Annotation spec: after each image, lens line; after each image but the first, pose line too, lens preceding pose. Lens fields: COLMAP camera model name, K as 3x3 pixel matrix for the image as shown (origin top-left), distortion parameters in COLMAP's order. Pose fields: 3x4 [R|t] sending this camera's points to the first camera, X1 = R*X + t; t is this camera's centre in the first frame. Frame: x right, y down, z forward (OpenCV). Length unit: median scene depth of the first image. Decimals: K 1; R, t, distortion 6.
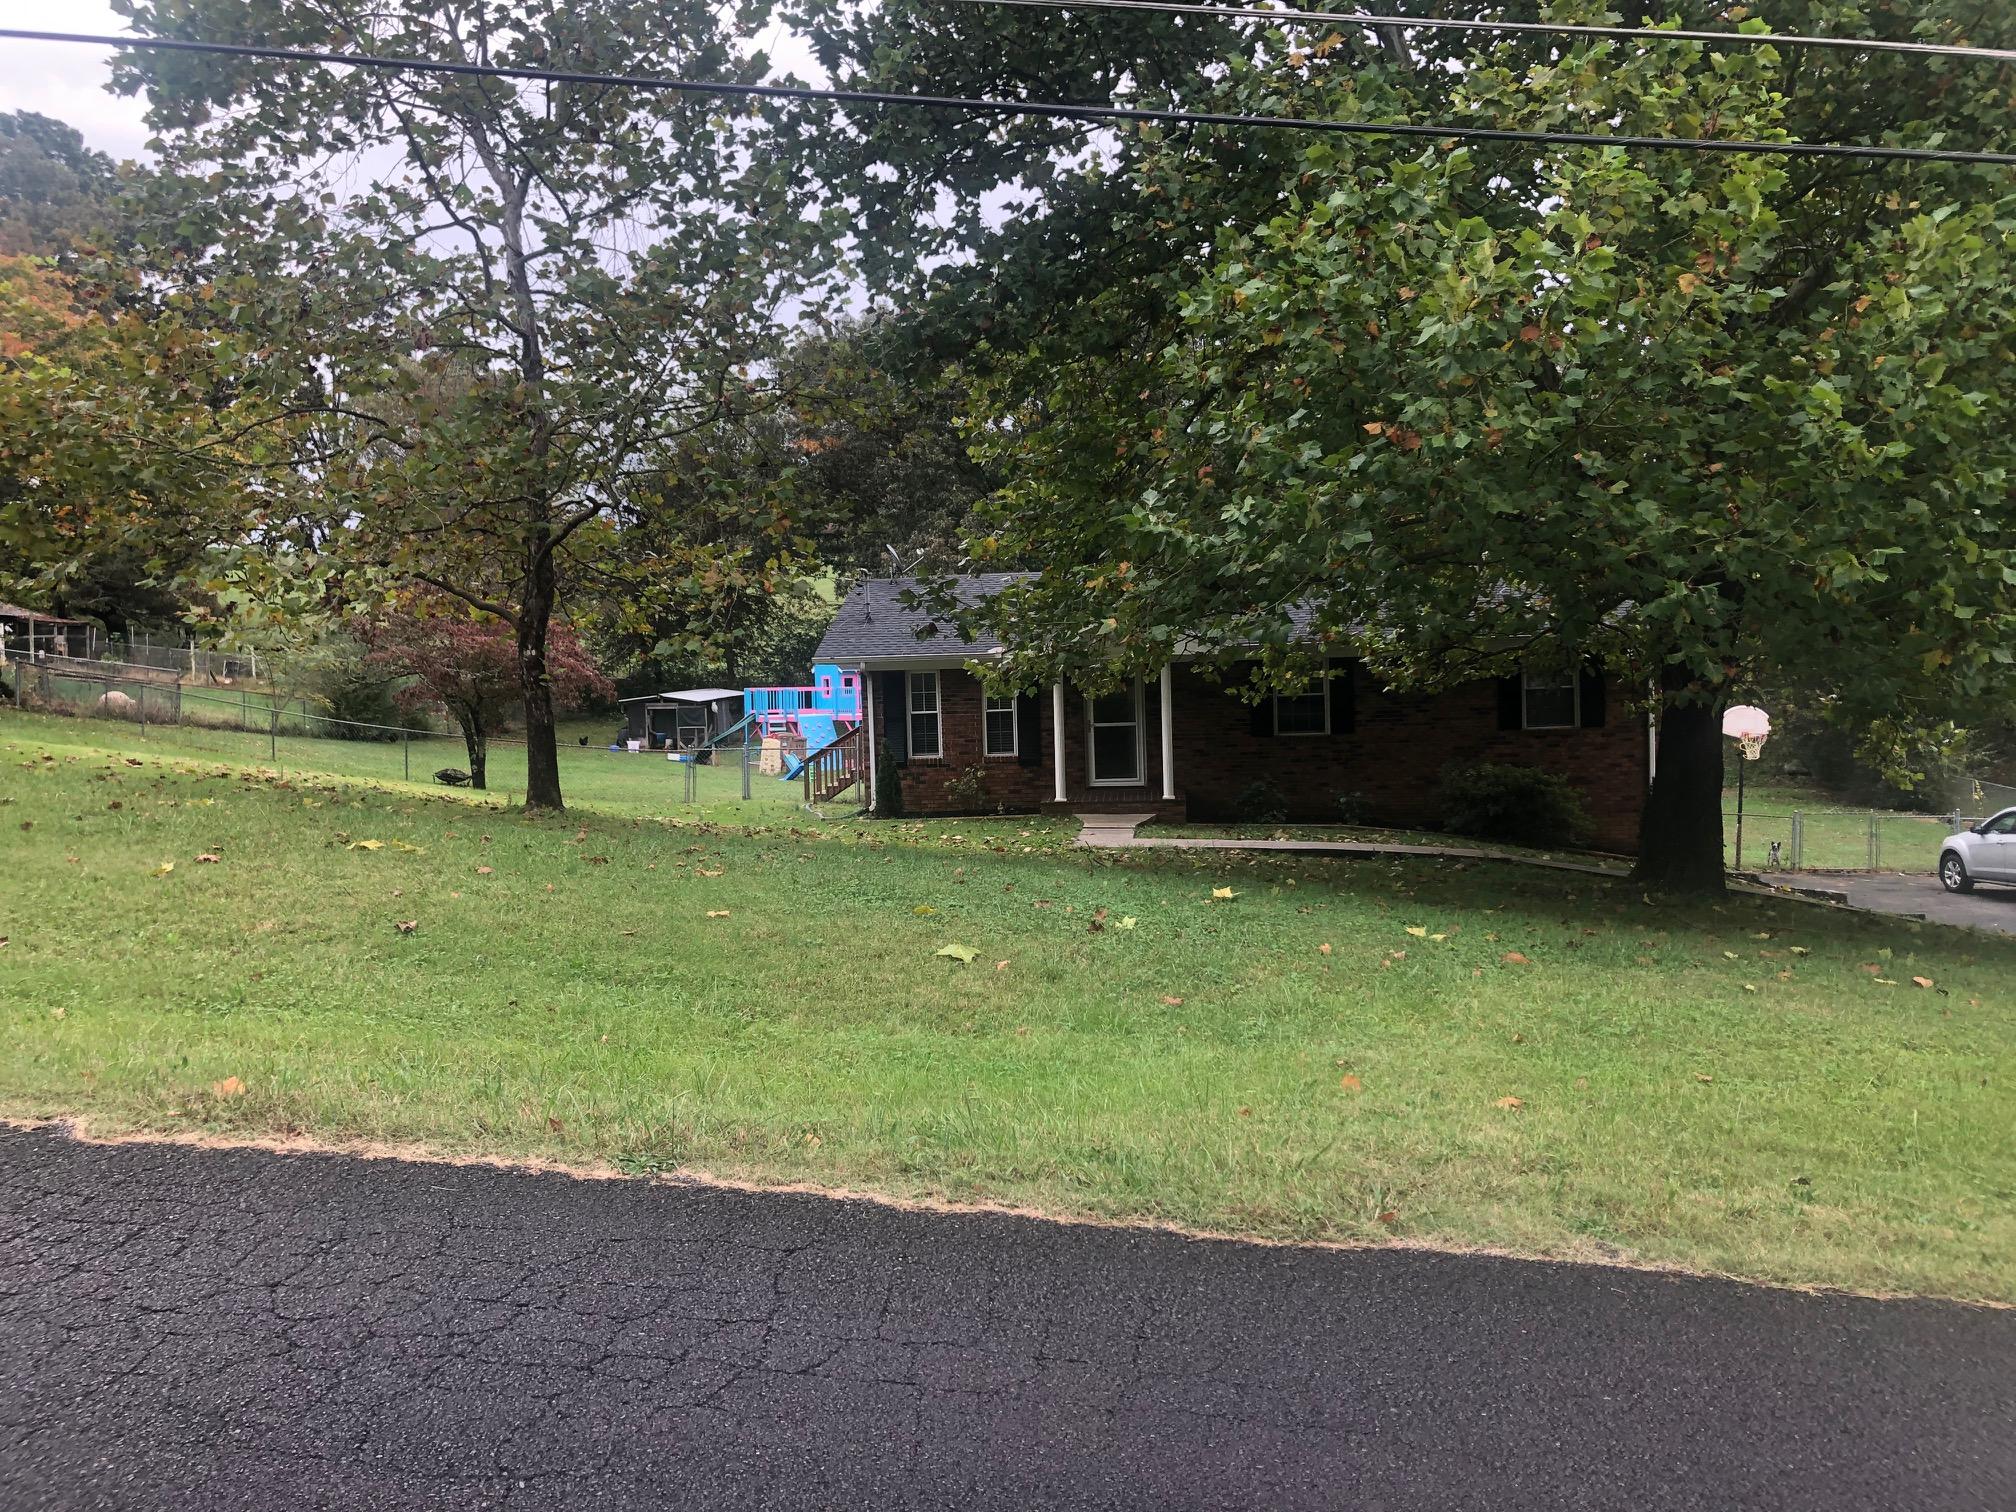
lens RADIAL K [[1634.0, 0, 1008.0], [0, 1634.0, 756.0], [0, 0, 1]] dist [0.064746, -0.087802]
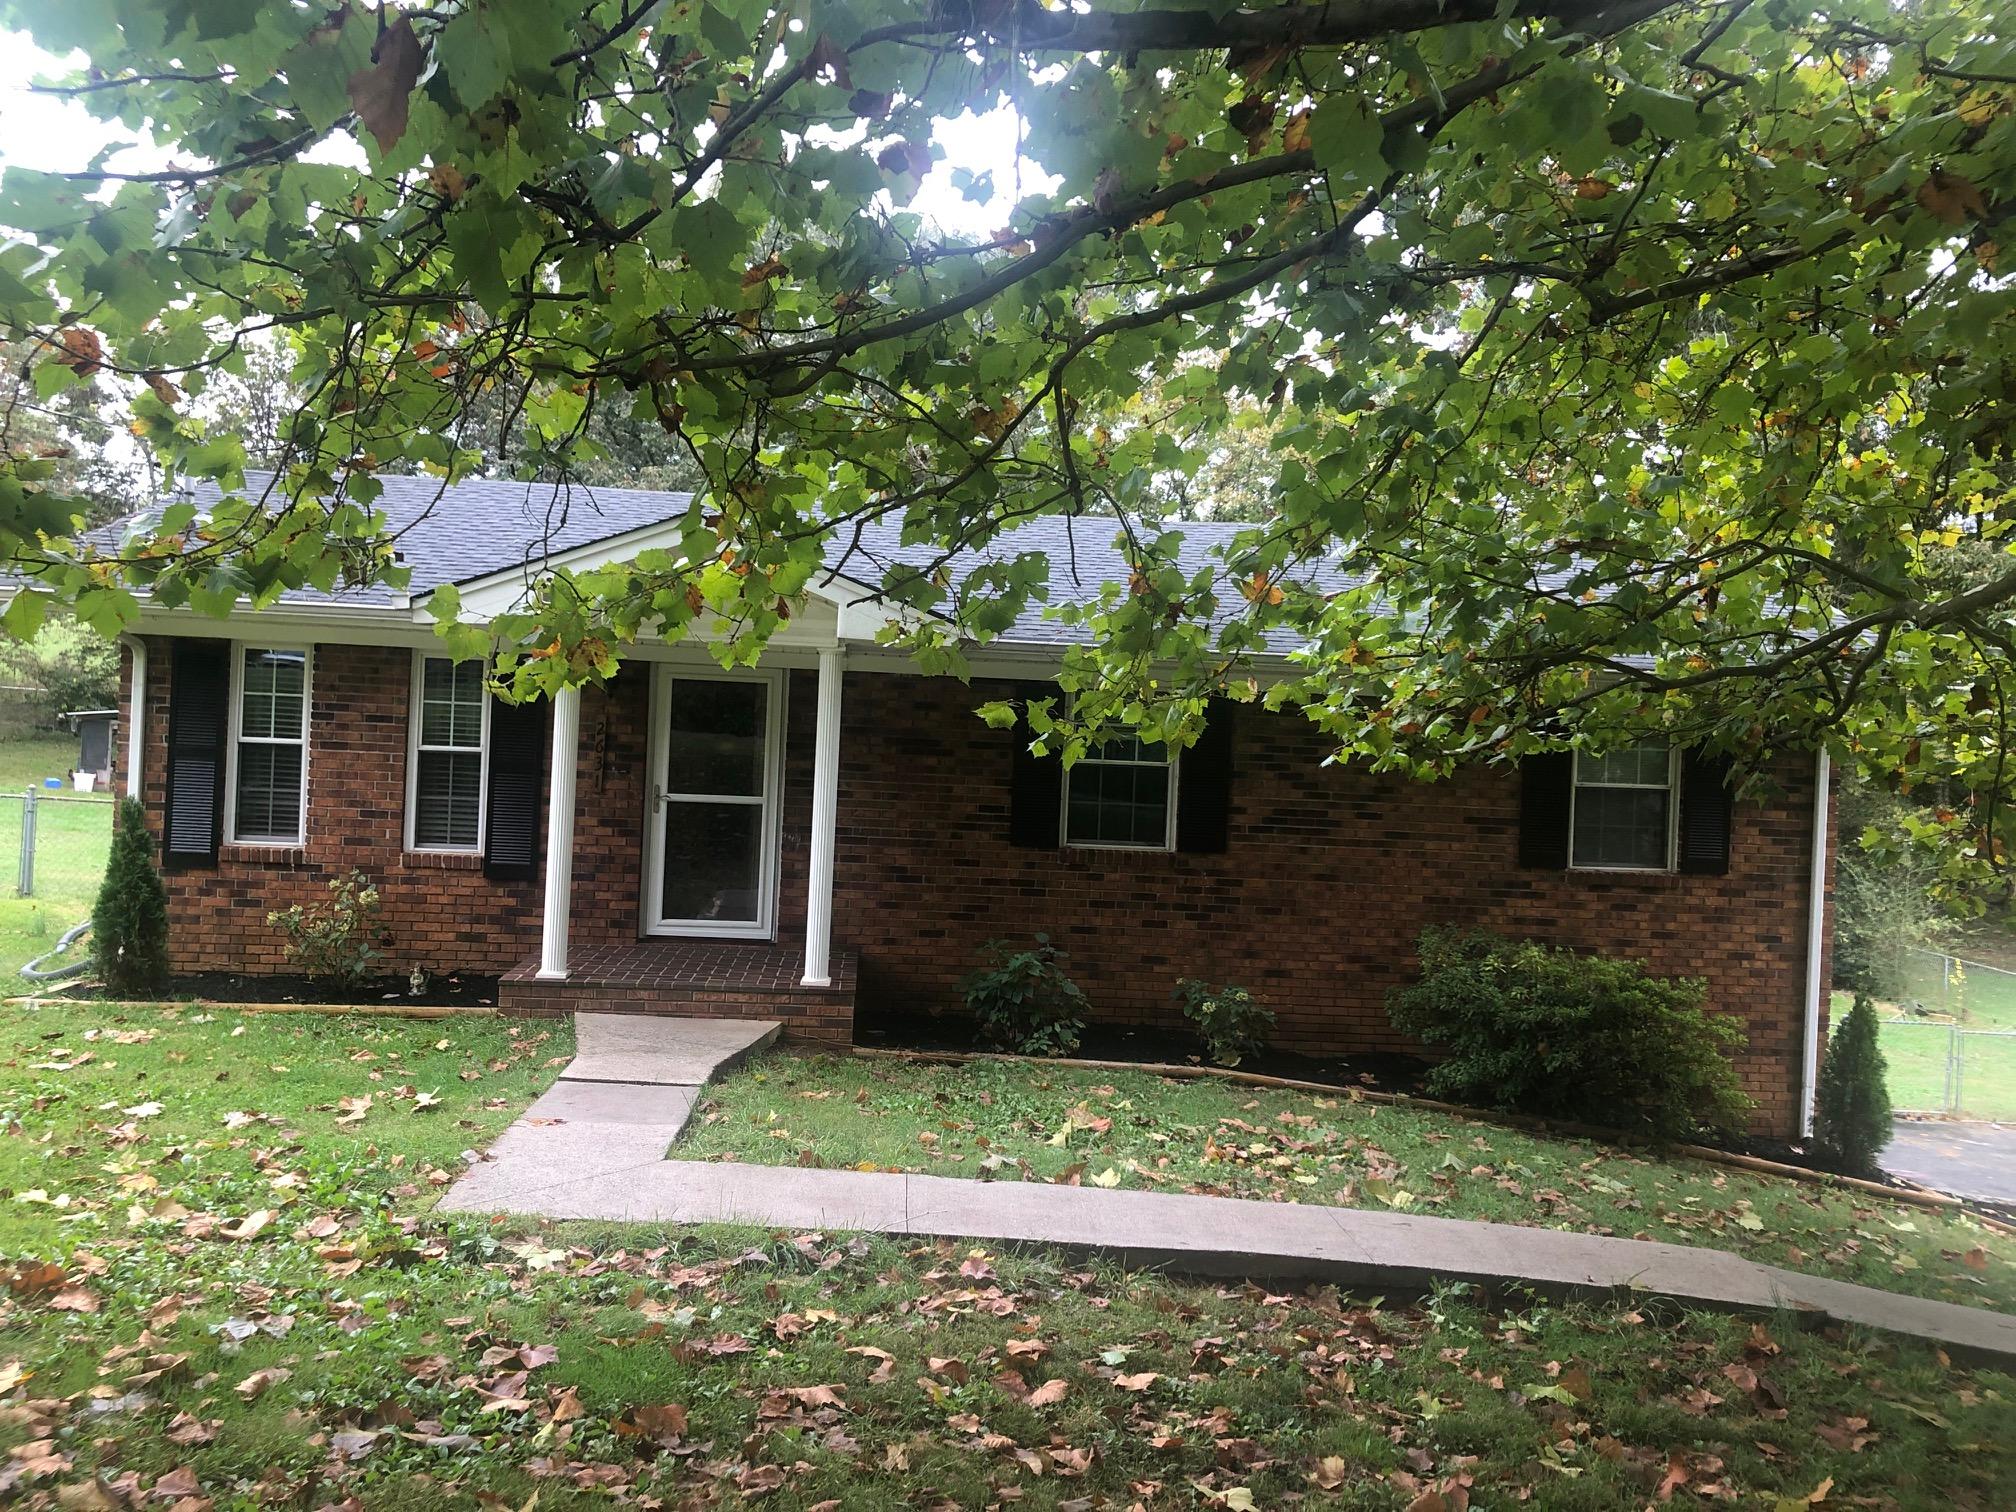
lens RADIAL K [[1635.1, 0, 1002.4], [0, 1635.1, 740.7], [0, 0, 1]] dist [0.076415, -0.145406]
pose [[0.983294, 0.076400, 0.165215, 0.166888], [-0.066490, 0.995686, -0.064712, -0.028060], [-0.169446, 0.052646, 0.984132, 1.343924]]
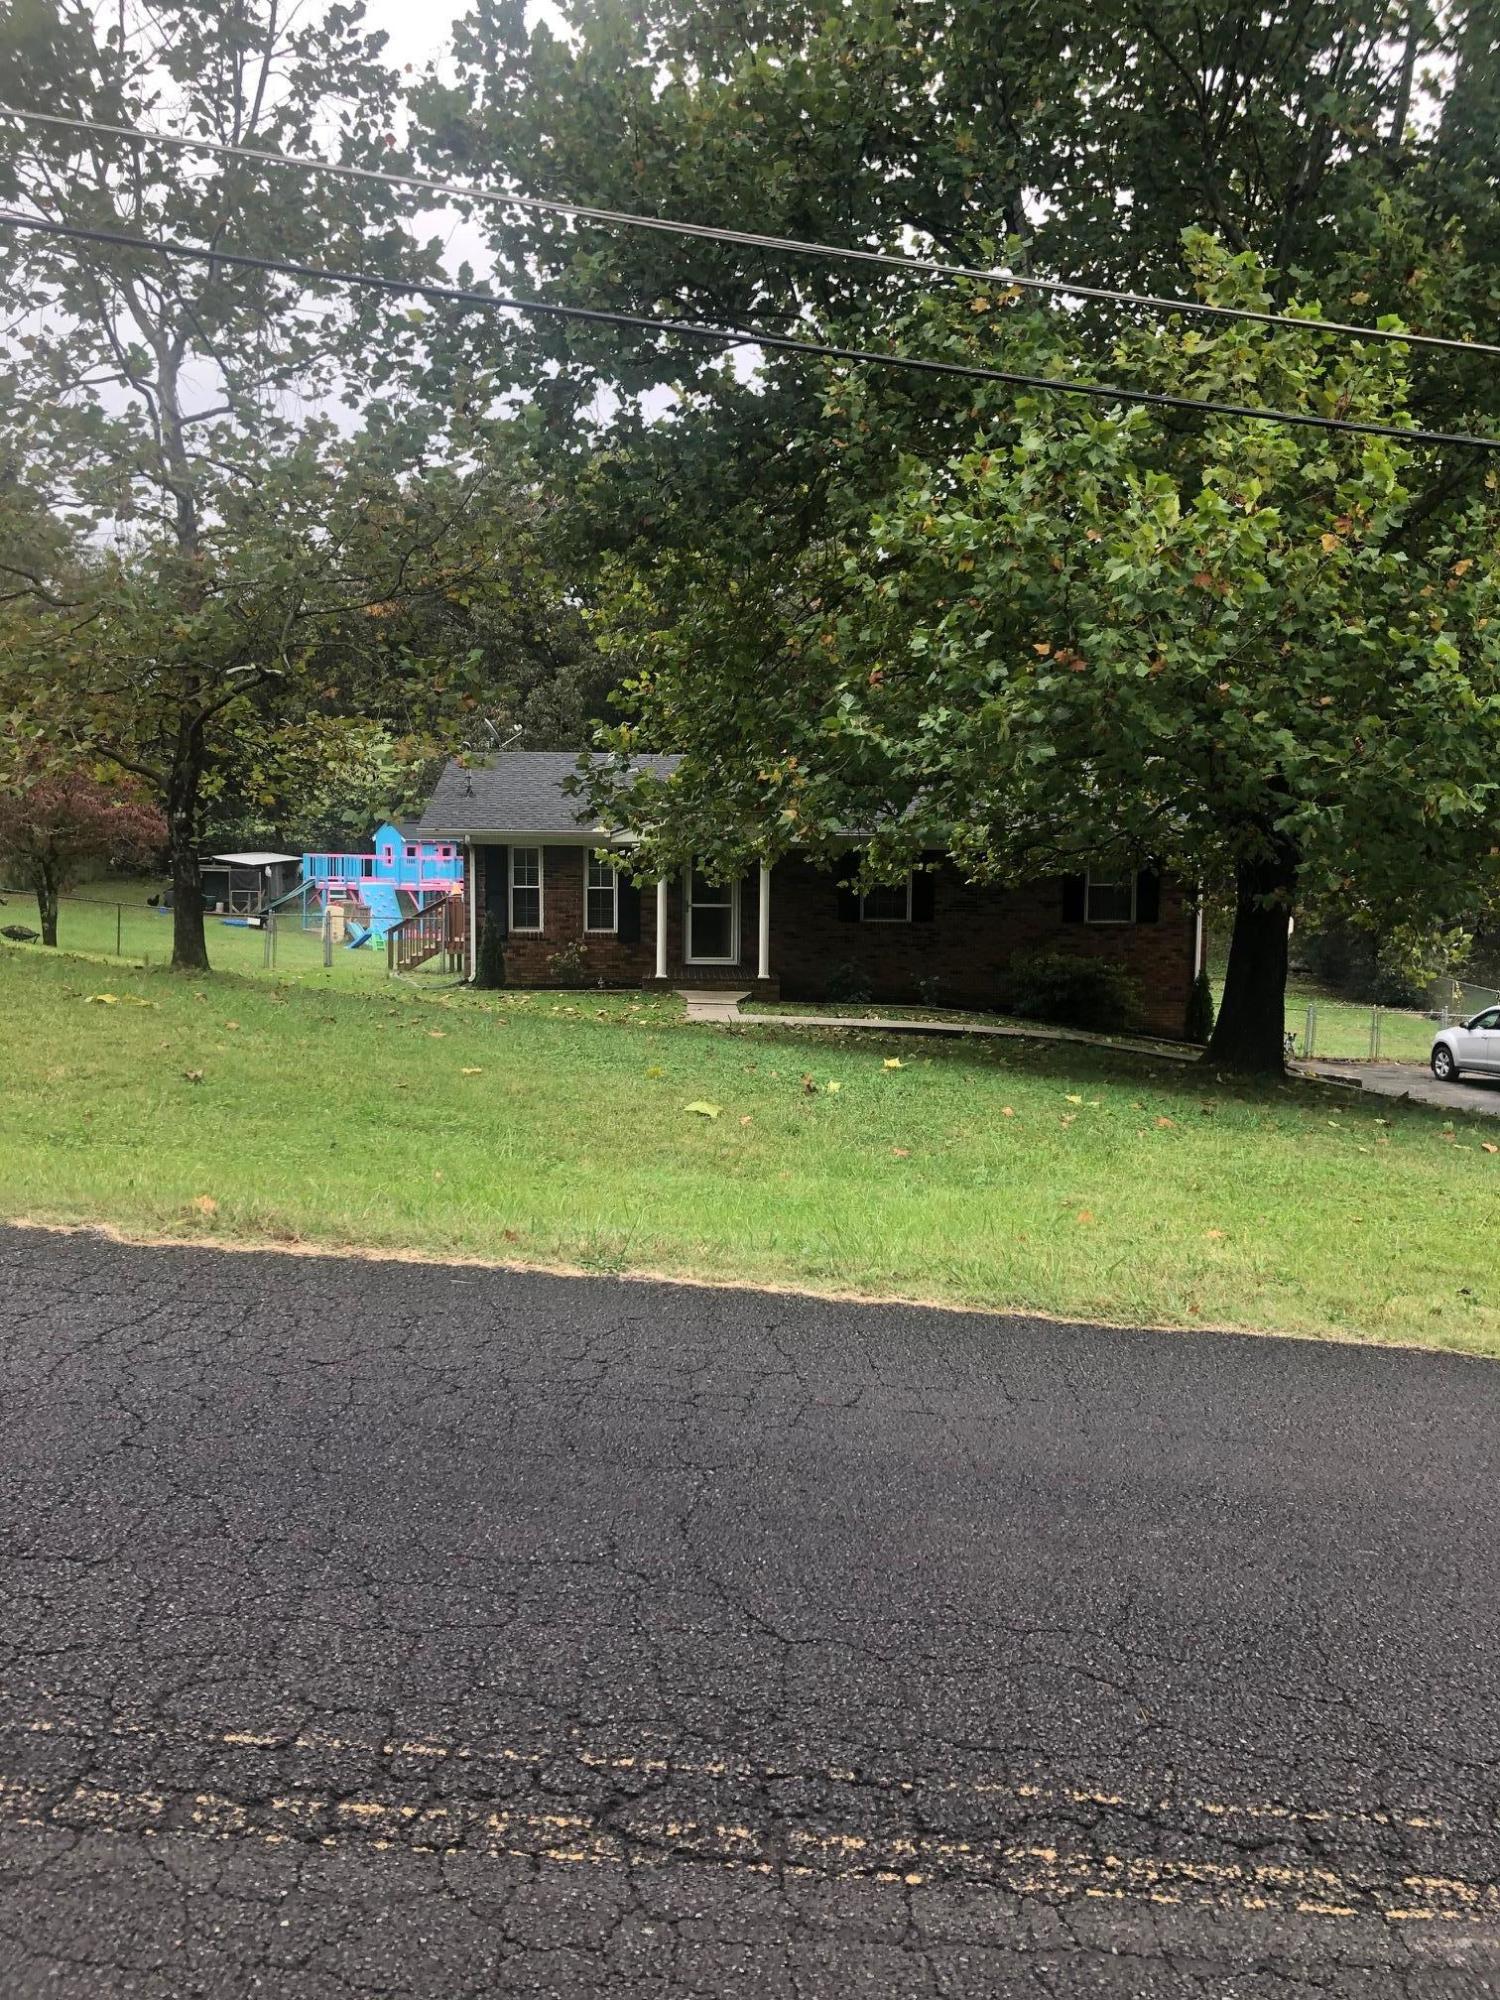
lens RADIAL K [[1622.1, 0, 750.0], [0, 1622.1, 1000.0], [0, 0, 1]] dist [0.076415, -0.145406]
pose [[0.990169, 0.026717, 0.137304, -0.125467], [-0.032260, 0.998745, 0.038303, 0.001749], [-0.136109, -0.042356, 0.989788, -0.083163]]
